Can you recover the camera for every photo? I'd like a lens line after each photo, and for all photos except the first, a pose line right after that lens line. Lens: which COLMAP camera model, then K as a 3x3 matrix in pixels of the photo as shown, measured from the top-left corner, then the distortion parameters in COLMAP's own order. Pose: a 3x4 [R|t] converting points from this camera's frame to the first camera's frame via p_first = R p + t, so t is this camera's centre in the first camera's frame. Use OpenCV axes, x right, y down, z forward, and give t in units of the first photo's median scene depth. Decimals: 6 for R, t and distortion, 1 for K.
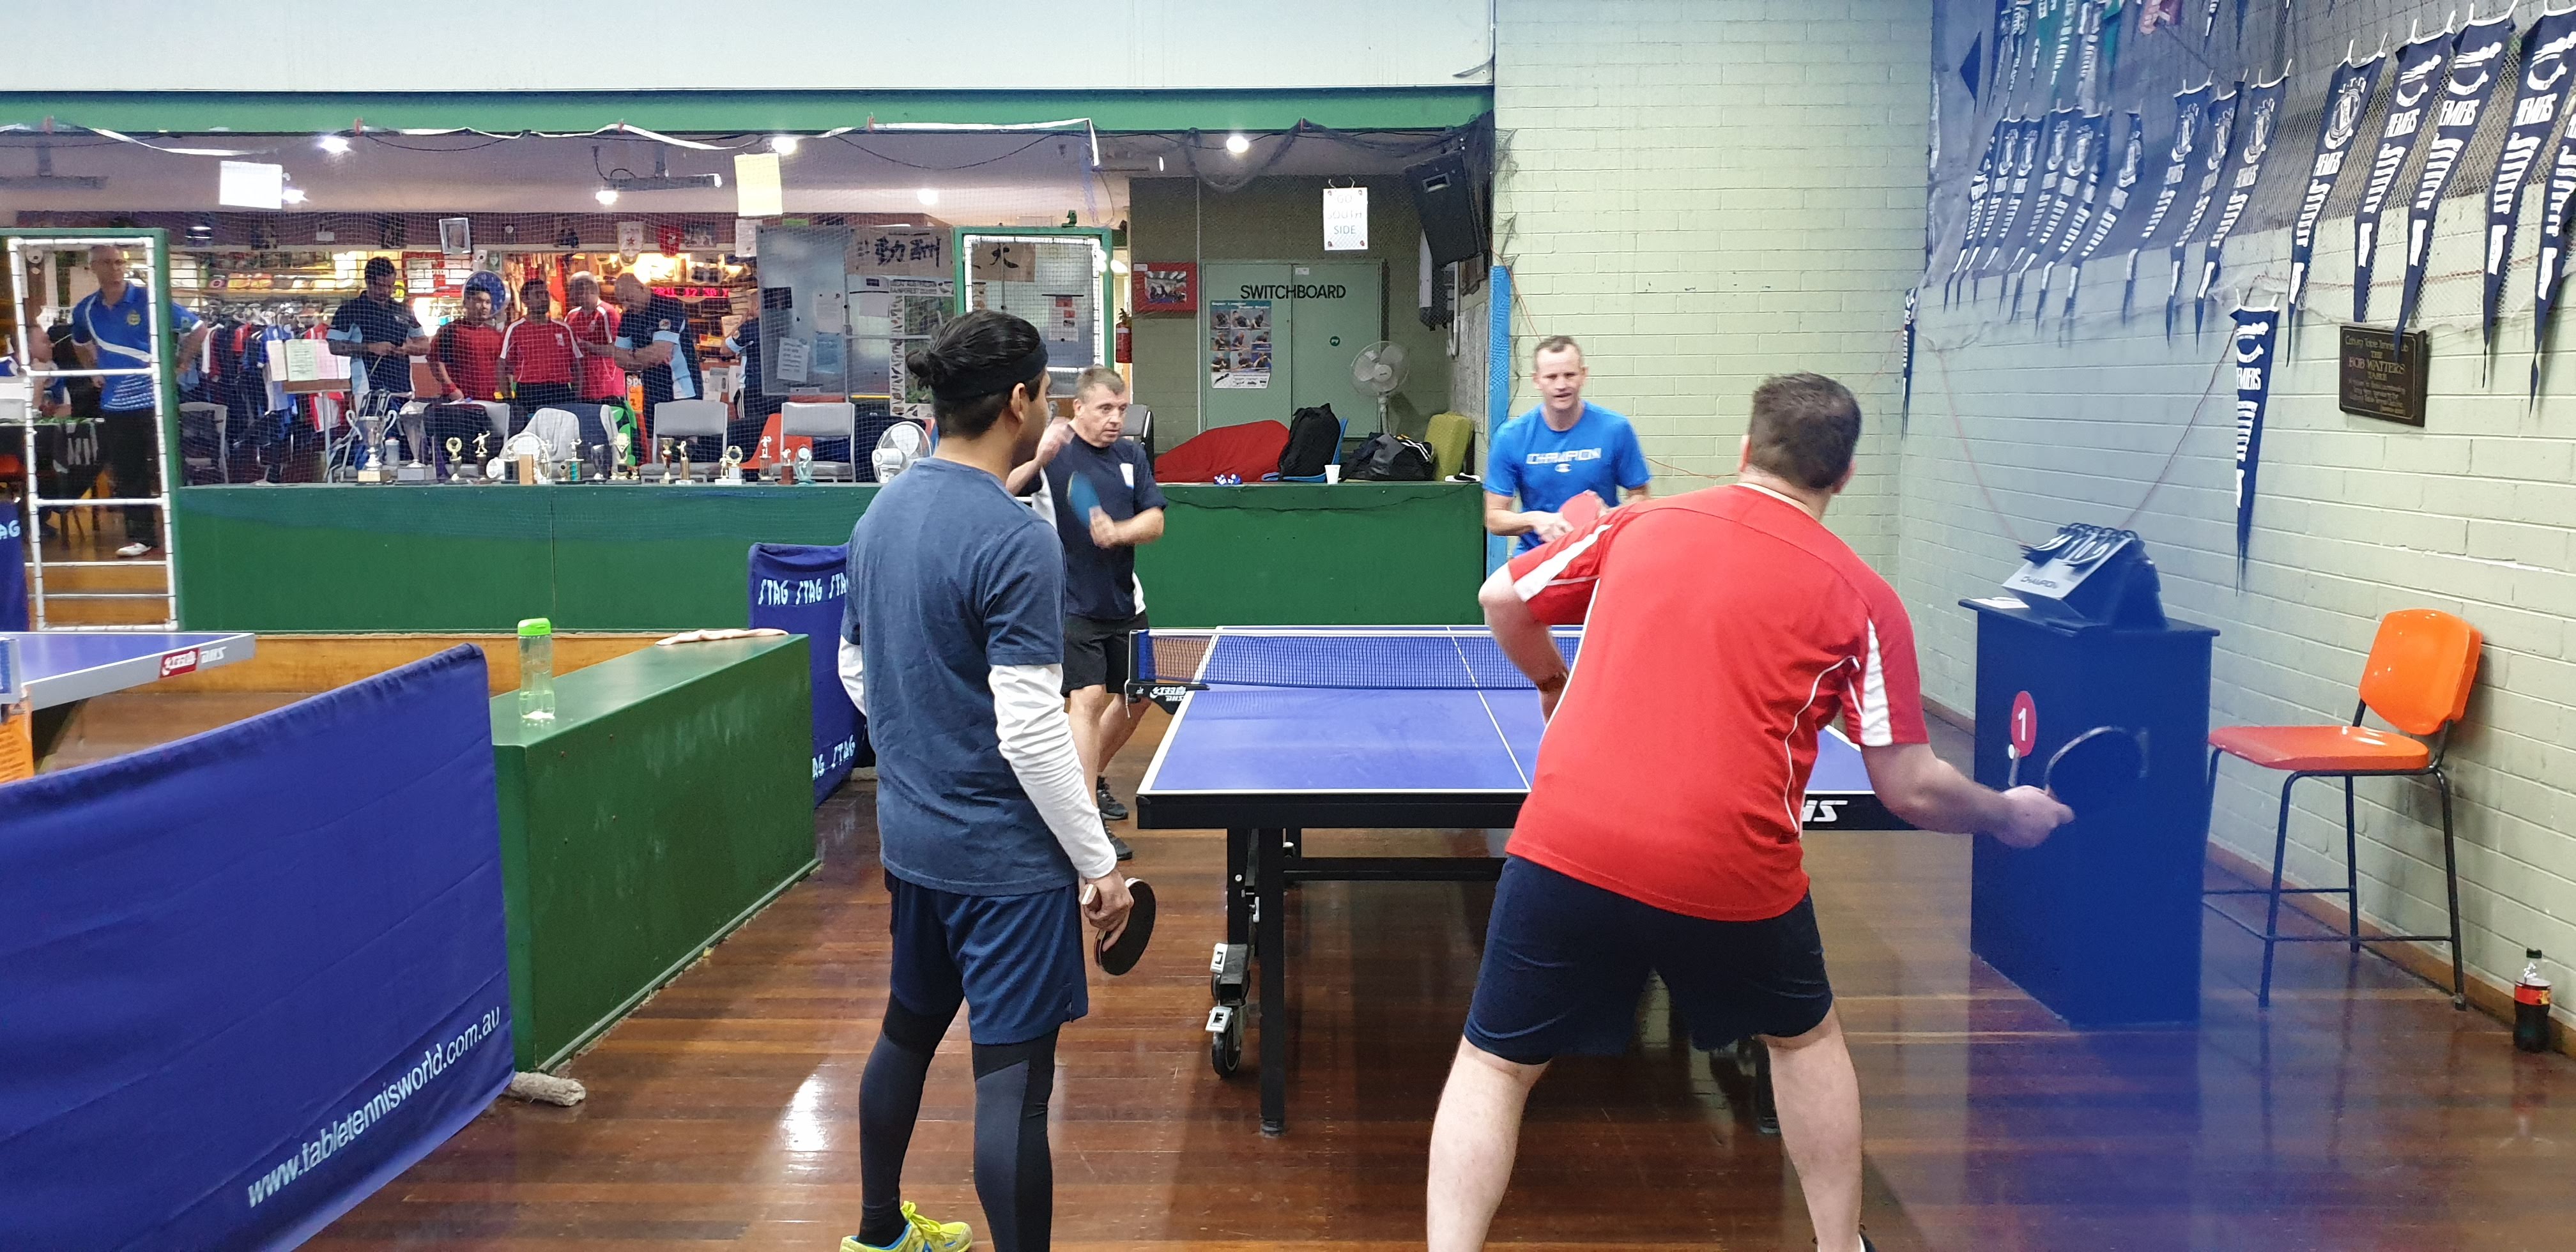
lens RADIAL K [[2022.1, 0, 1286.4], [0, 2022.1, 619.1], [0, 0, 1]] dist [0.093943, -0.144051]
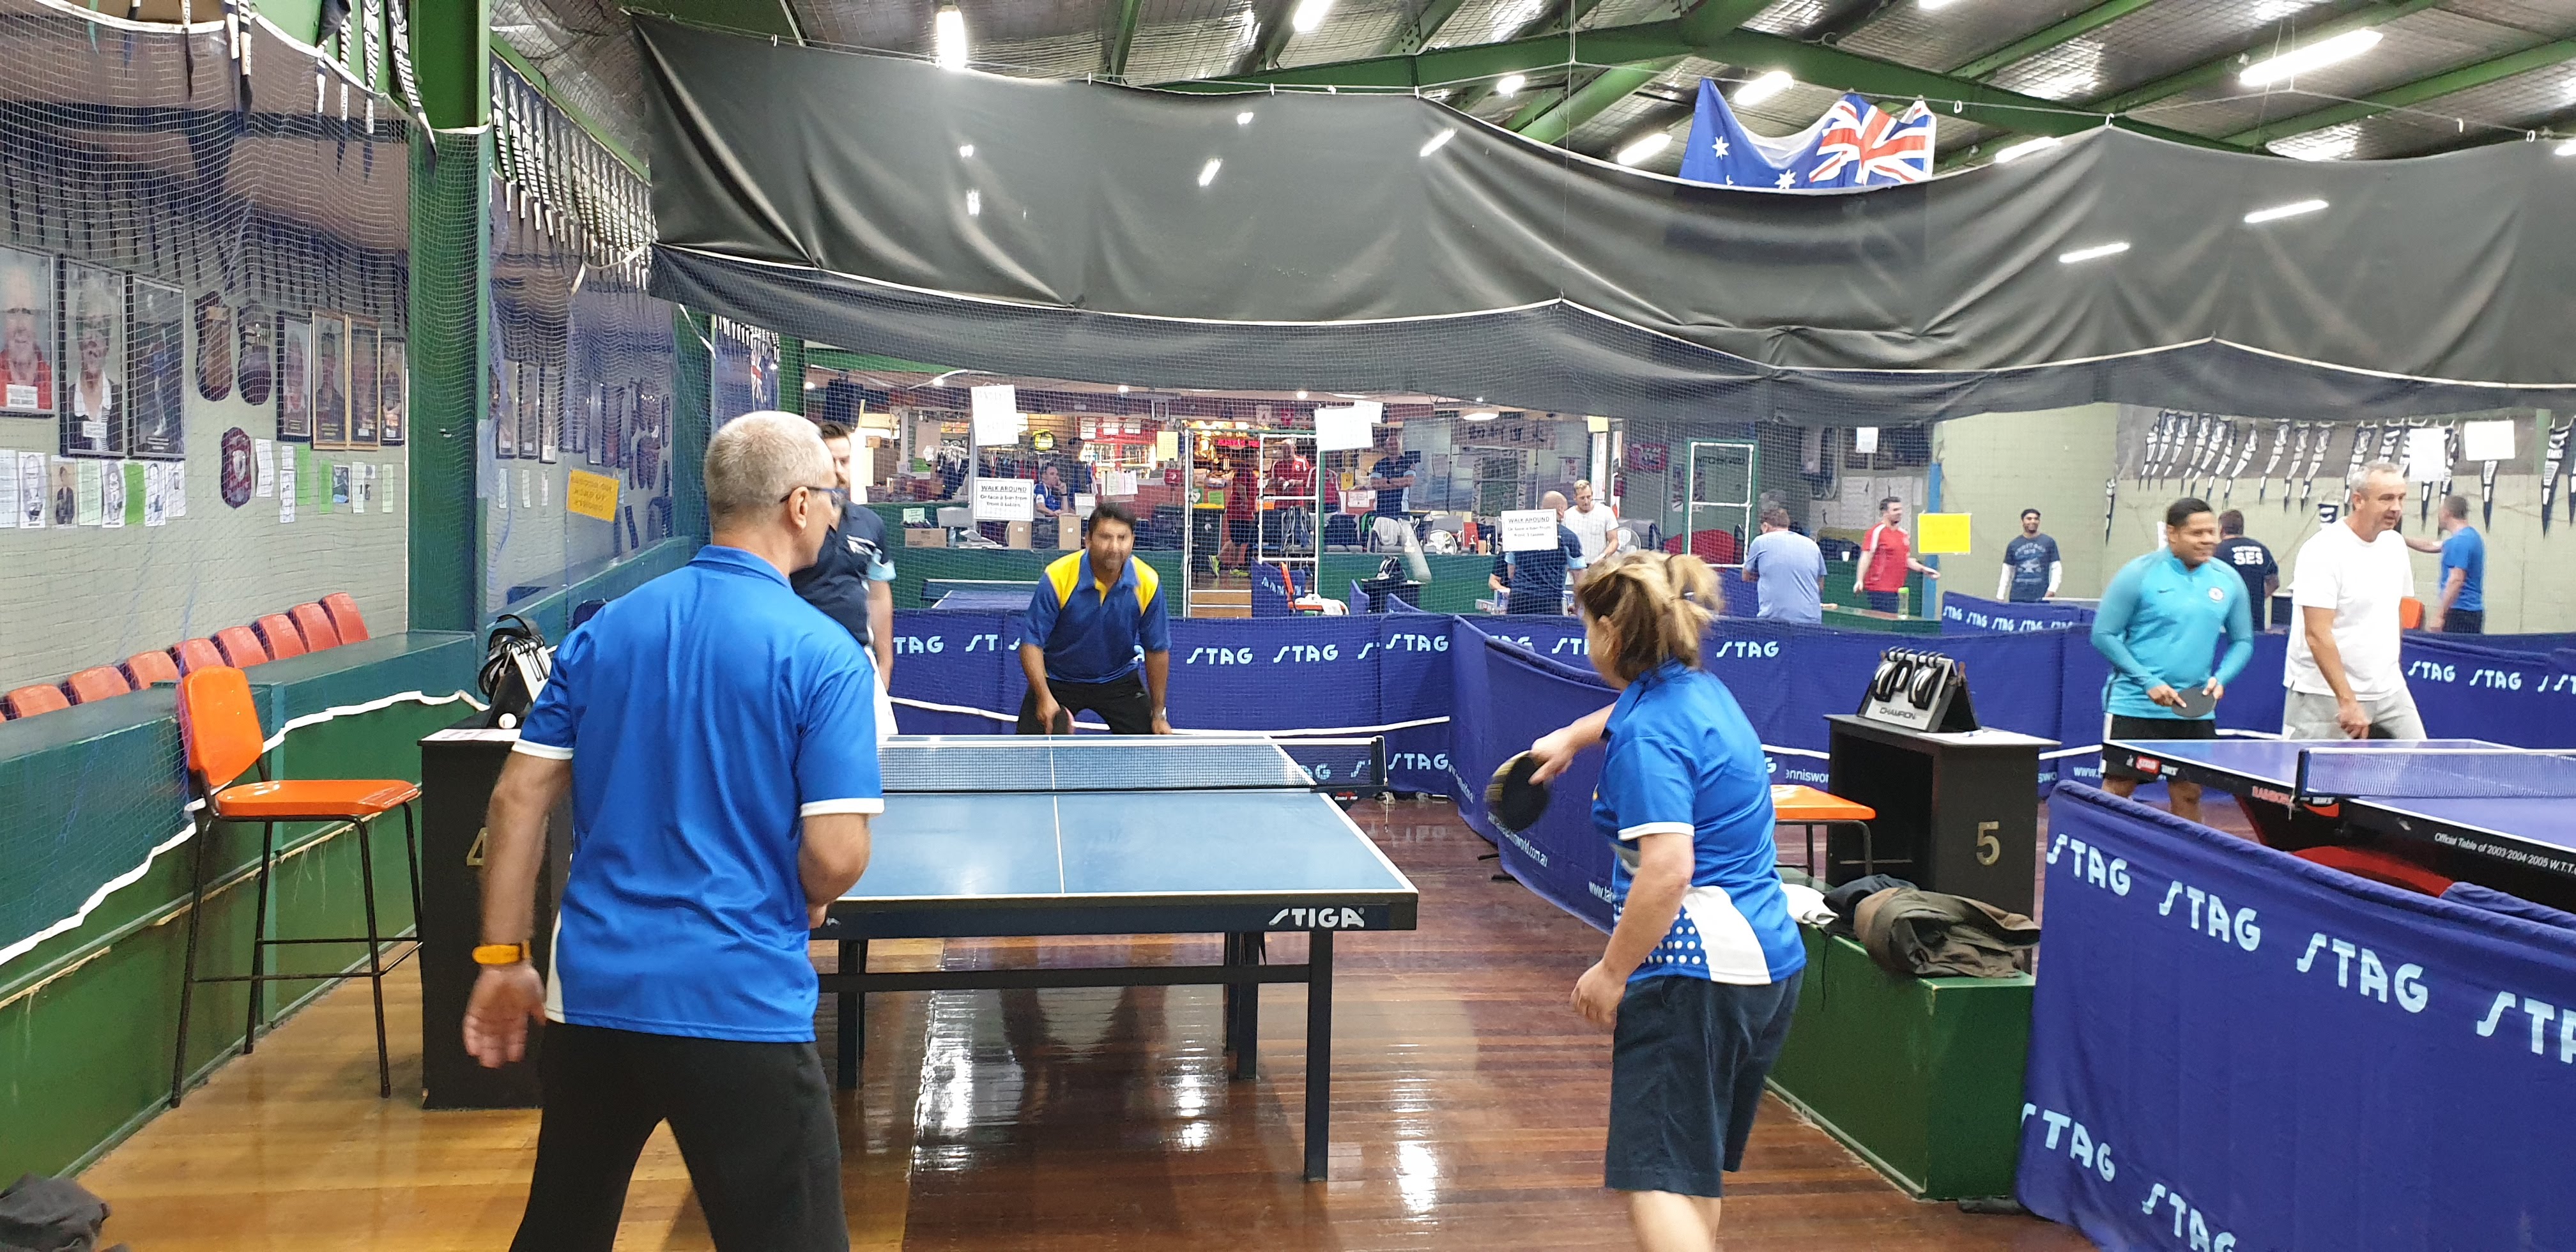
lens RADIAL K [[2022.1, 0, 1286.4], [0, 2022.1, 619.1], [0, 0, 1]] dist [0.093943, -0.144051]
pose [[0.987310, 0.011510, 0.158386, -1.150855], [-0.004010, 0.998859, -0.047592, 0.128029], [-0.158753, 0.046353, 0.986230, -1.308646]]
